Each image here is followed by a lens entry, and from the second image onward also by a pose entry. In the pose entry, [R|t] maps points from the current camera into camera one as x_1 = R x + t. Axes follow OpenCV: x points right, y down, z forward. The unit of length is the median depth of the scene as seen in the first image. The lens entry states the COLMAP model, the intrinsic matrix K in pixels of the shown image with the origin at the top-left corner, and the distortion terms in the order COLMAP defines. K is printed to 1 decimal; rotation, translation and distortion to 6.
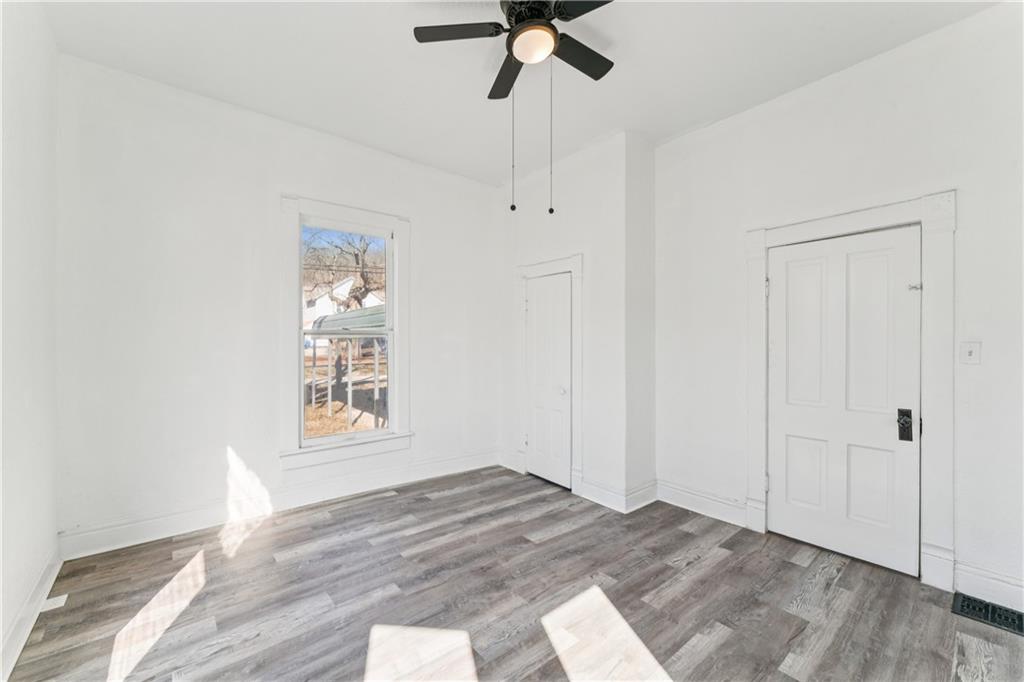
lens RADIAL K [[414.3, 0, 512.0], [0, 414.3, 343.4], [0, 0, 1]] dist [-0.001426, -0.001093]
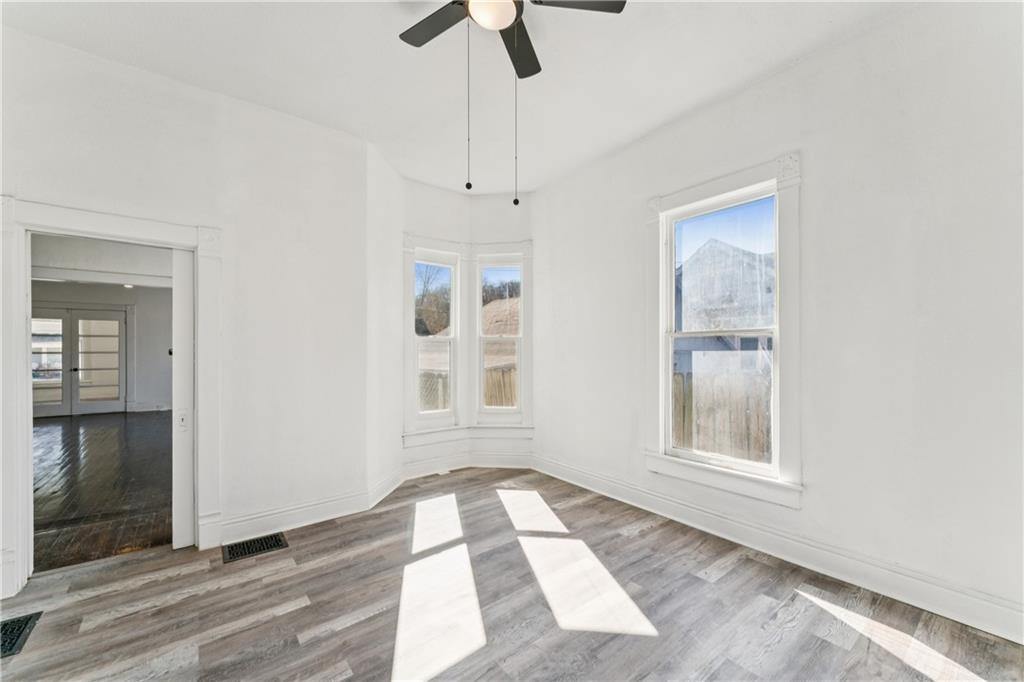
lens RADIAL K [[414.3, 0, 520.5], [0, 414.3, 347.3], [0, 0, 1]] dist [-0.001426, -0.001093]
pose [[-0.999820, 0.000762, 0.018935, -0.019747], [0.000842, 0.999991, 0.004217, -0.004080], [-0.018931, 0.004232, -0.999812, 1.591541]]
